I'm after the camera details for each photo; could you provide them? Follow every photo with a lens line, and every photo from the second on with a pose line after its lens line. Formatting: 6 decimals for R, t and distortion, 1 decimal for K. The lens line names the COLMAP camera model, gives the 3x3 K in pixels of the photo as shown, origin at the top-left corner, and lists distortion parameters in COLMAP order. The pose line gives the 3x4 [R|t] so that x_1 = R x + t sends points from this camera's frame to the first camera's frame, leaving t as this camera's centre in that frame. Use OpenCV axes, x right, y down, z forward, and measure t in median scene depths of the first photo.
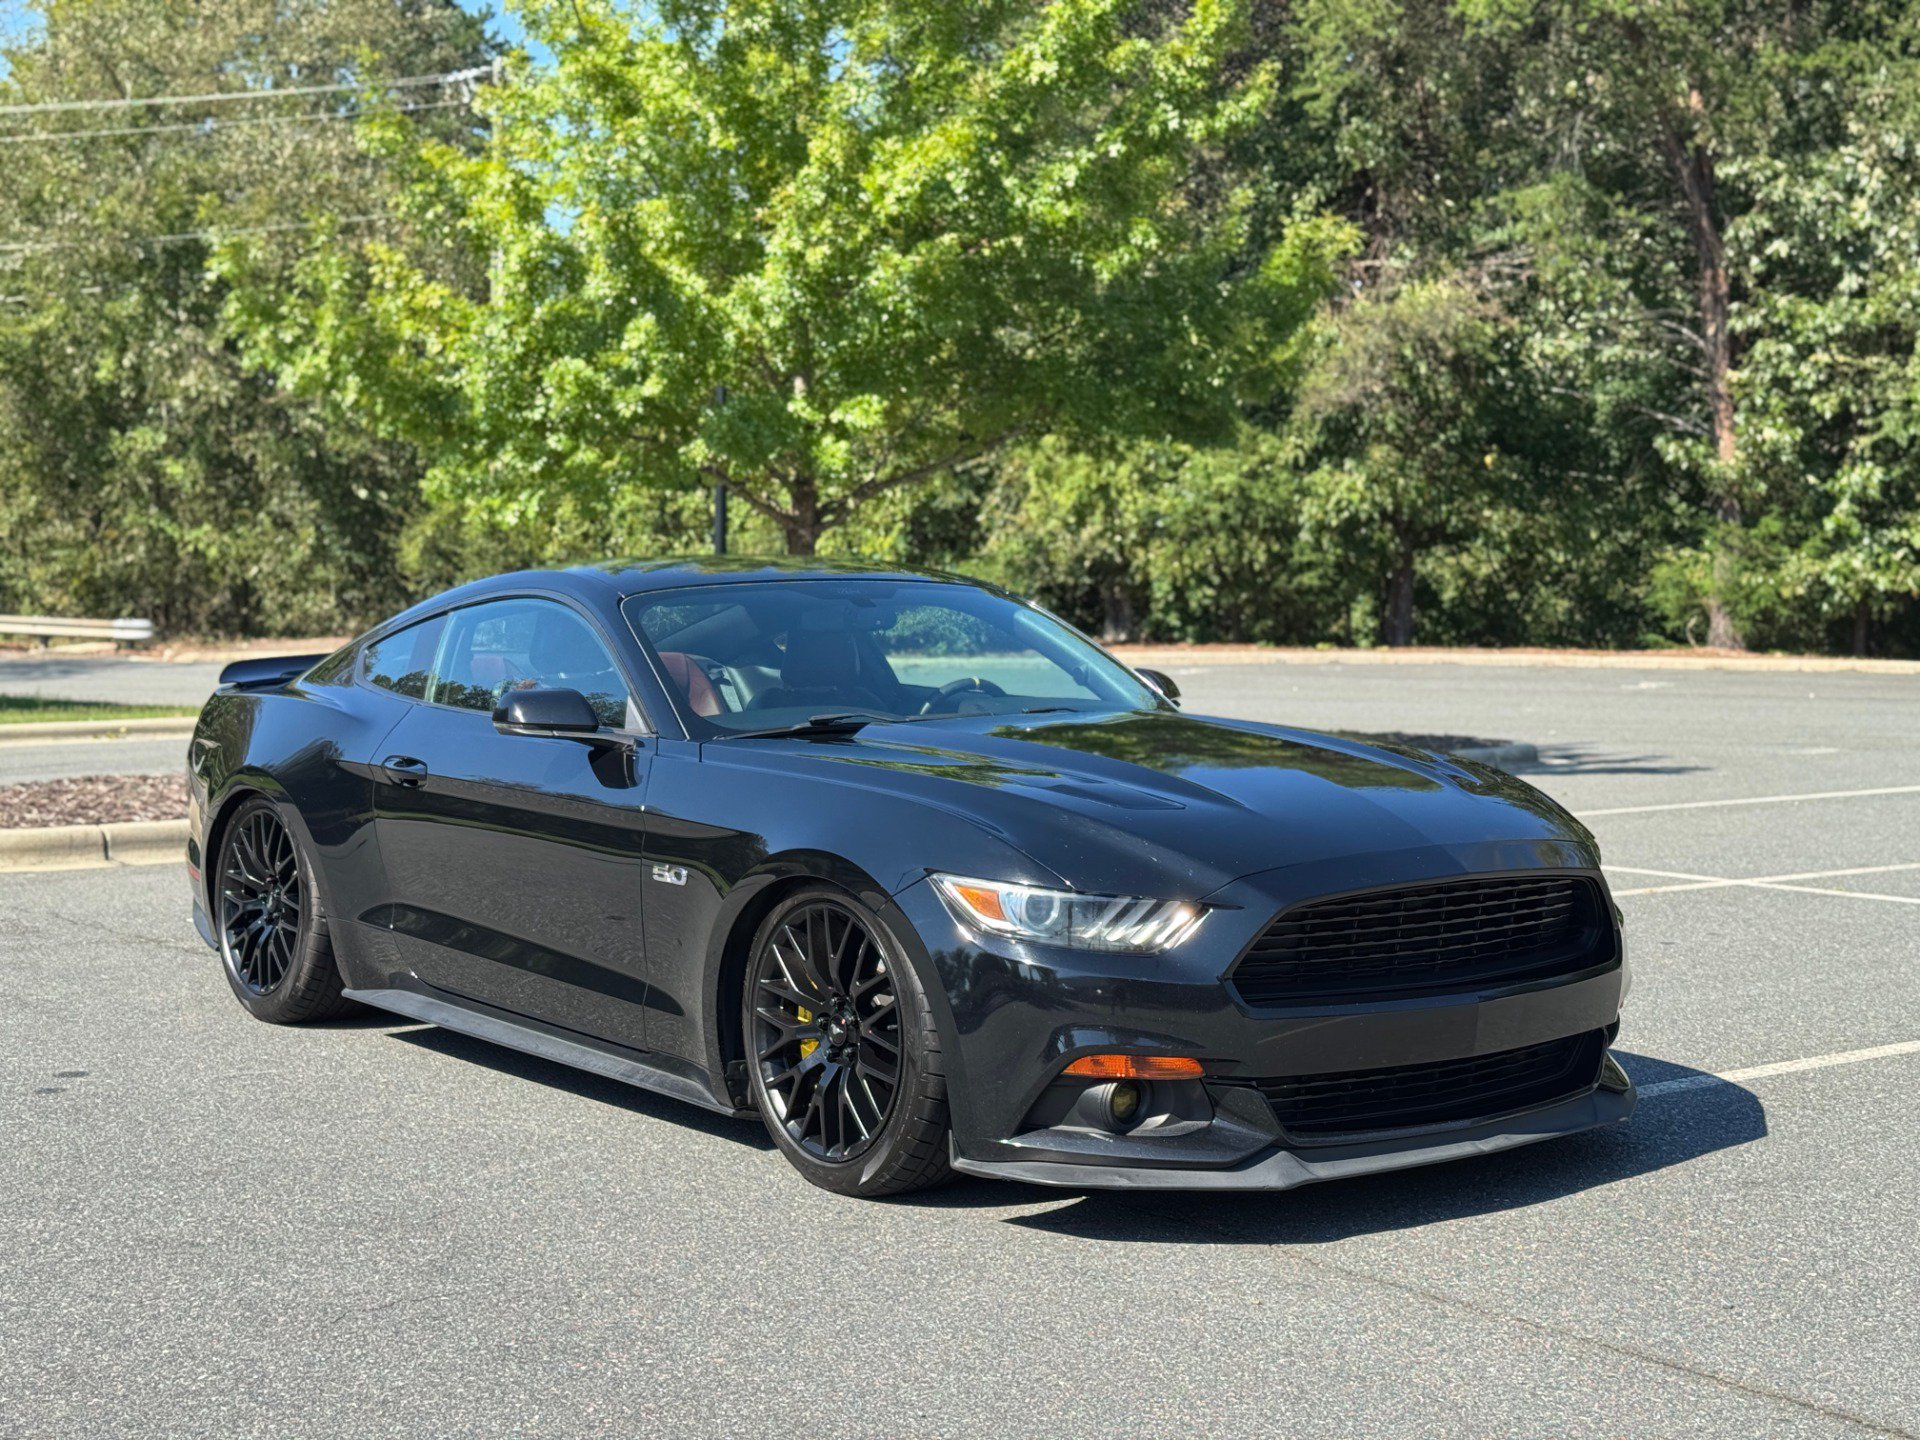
lens RADIAL K [[2660.2, 0, 963.0], [0, 2660.2, 718.6], [0, 0, 1]] dist [0.172669, -0.315163]
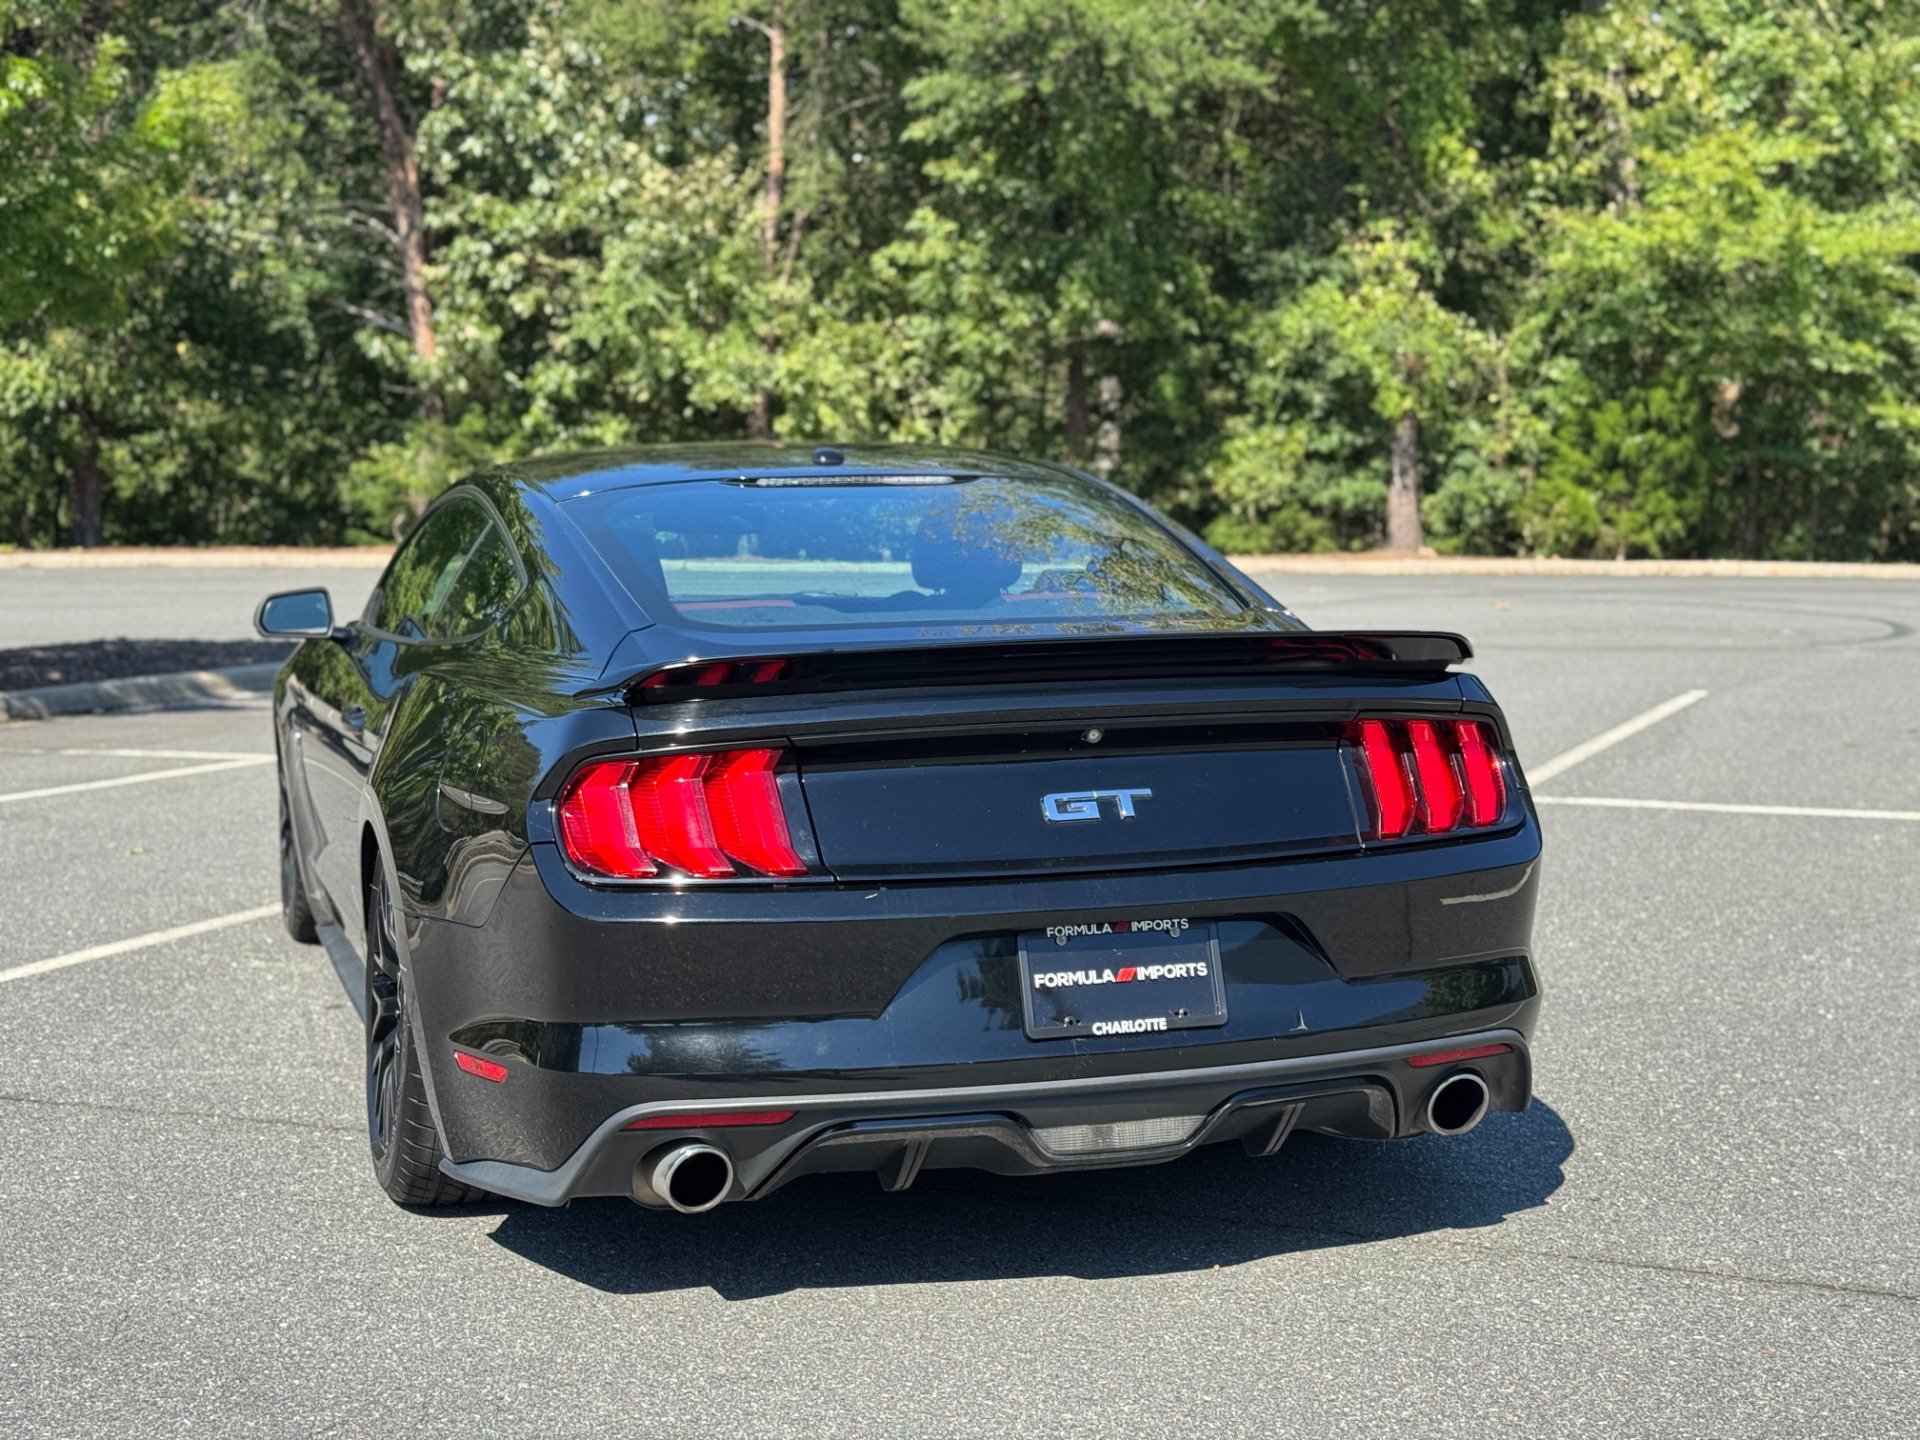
lens RADIAL K [[2654.7, 0, 957.0], [0, 2654.7, 721.0], [0, 0, 1]] dist [0.167376, -0.226807]
pose [[0.863625, -0.052311, 0.501414, -0.054716], [0.032666, 0.998318, 0.047888, -0.001797], [-0.503076, -0.024978, 0.863881, 0.035823]]
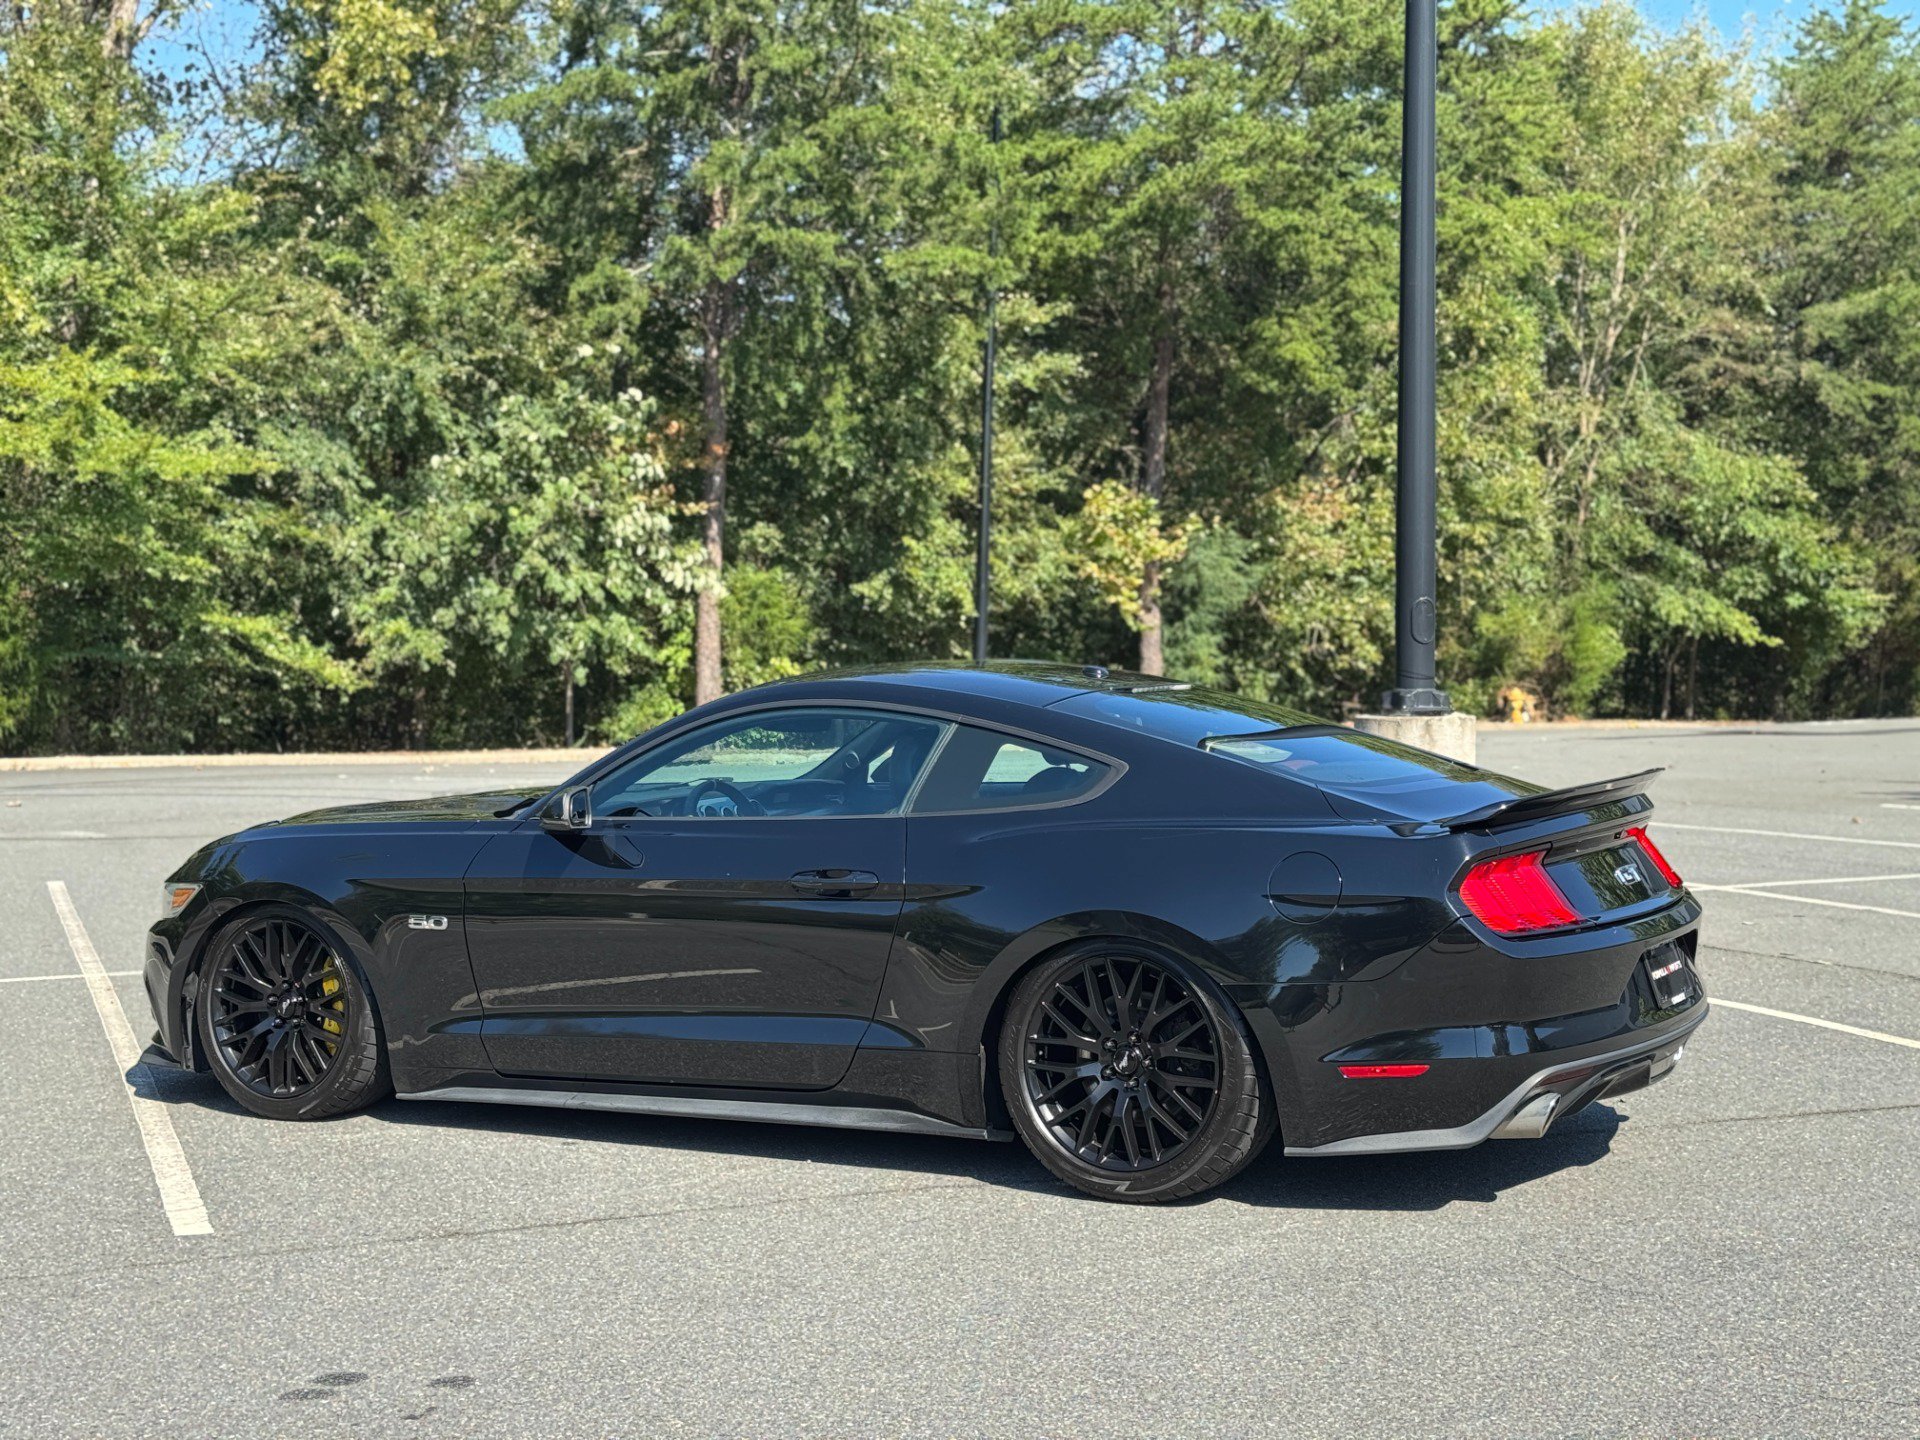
lens RADIAL K [[2660.2, 0, 963.0], [0, 2660.2, 718.6], [0, 0, 1]] dist [0.172669, -0.315163]
pose [[0.282611, -0.031747, 0.958709, -0.198060], [0.066136, 0.997719, 0.013543, -0.009193], [-0.956952, 0.059578, 0.284066, 0.120098]]
